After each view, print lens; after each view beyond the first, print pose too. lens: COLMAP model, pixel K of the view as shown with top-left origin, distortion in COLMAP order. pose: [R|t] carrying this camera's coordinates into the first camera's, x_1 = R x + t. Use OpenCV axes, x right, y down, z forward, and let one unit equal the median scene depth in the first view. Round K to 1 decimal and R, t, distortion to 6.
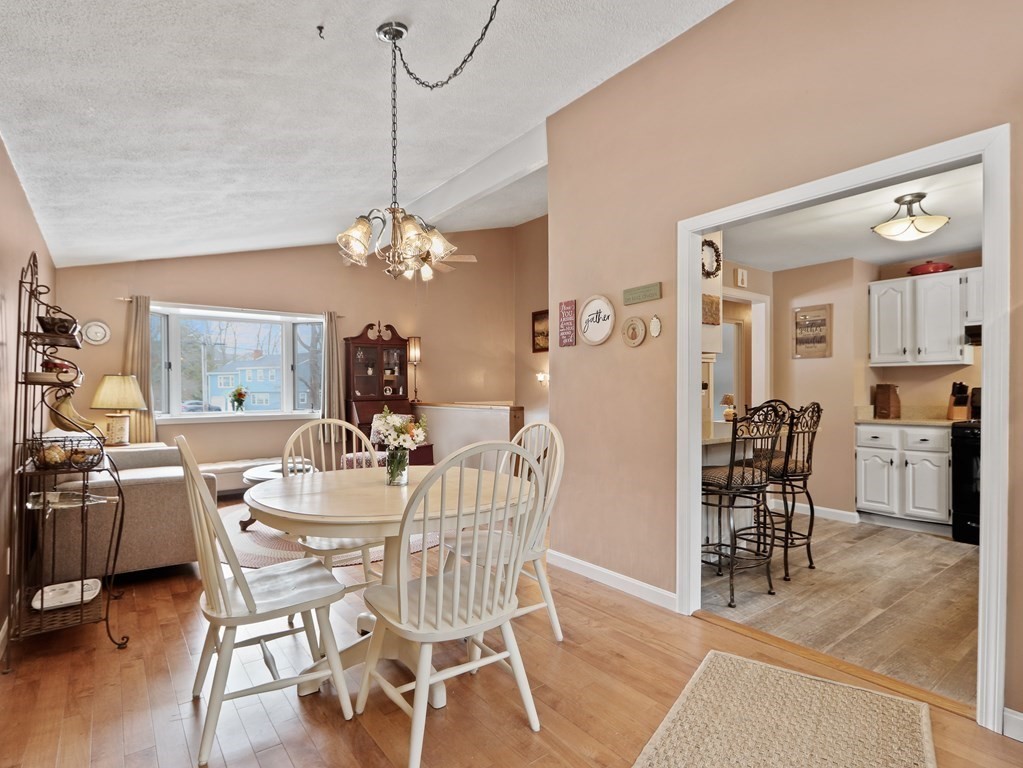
lens RADIAL K [[534.6, 0, 508.7], [0, 534.6, 384.9], [0, 0, 1]] dist [0.000423, -0.002176]
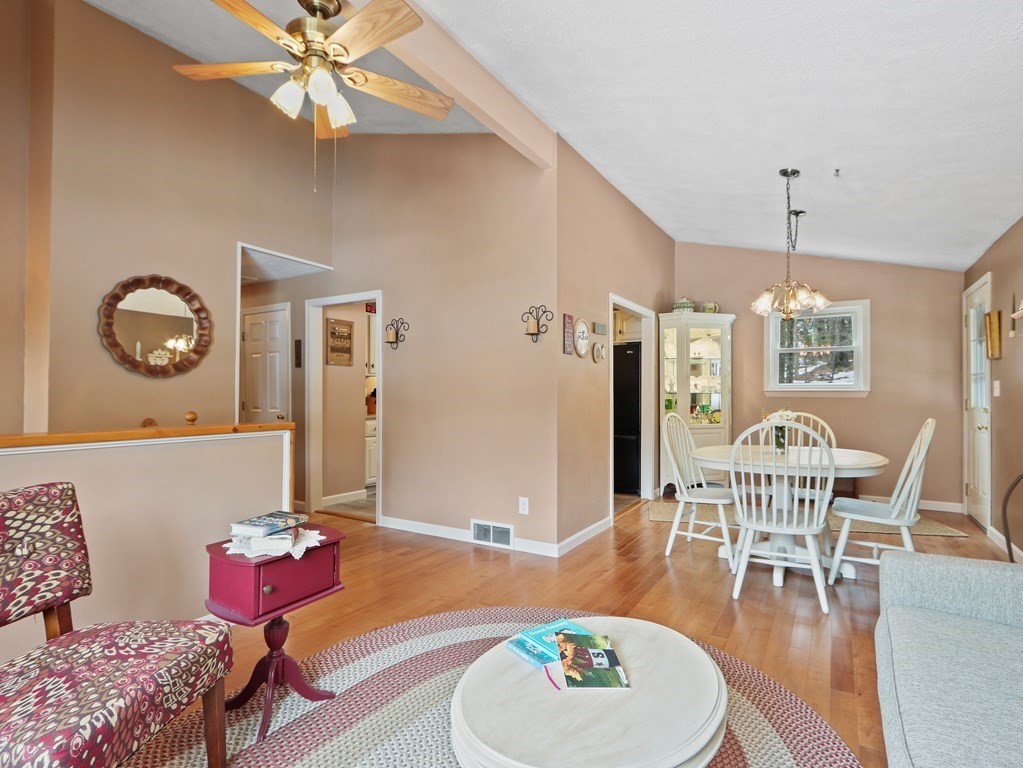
lens RADIAL K [[534.6, 0, 511.3], [0, 534.6, 387.2], [0, 0, 1]] dist [0.000423, -0.002176]
pose [[-0.361076, 0.008515, 0.932498, -0.679789], [-0.008713, 0.999884, -0.012504, 0.008165], [-0.932496, -0.012640, -0.360960, 1.147212]]
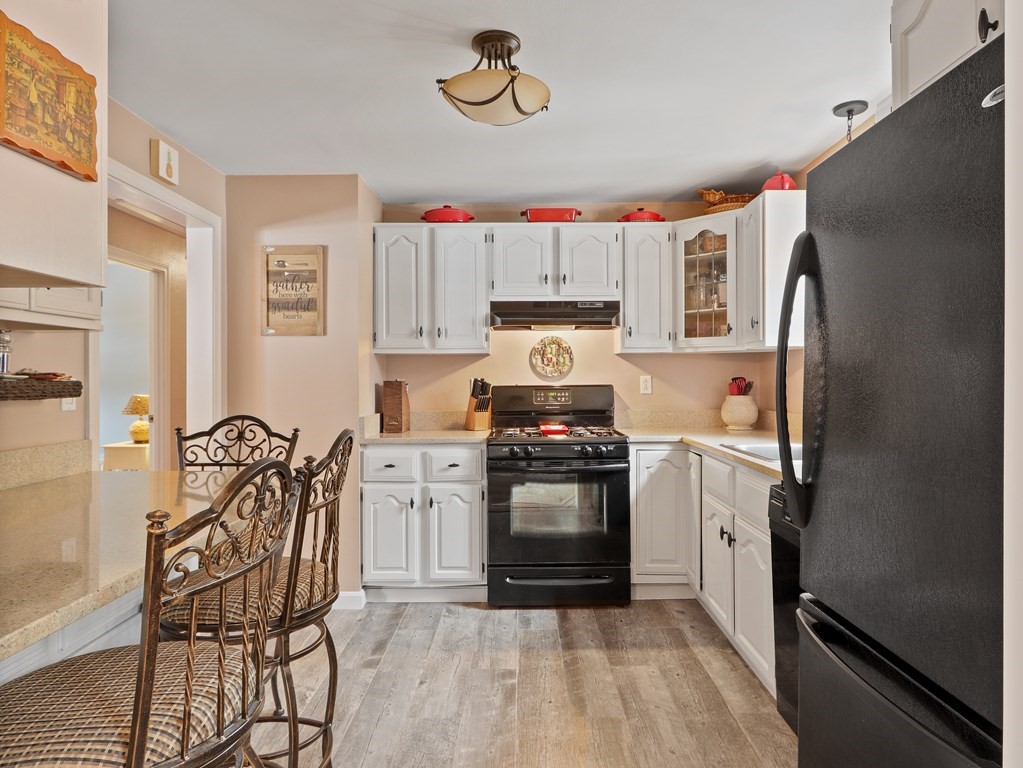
lens RADIAL K [[625.1, 0, 513.2], [0, 625.1, 378.2], [0, 0, 1]] dist [0.003724, -0.001029]
pose [[0.601205, -0.001756, 0.799093, 0.180115], [-0.004820, 0.999971, 0.005824, -0.009960], [-0.799081, -0.007353, 0.601179, 0.429898]]
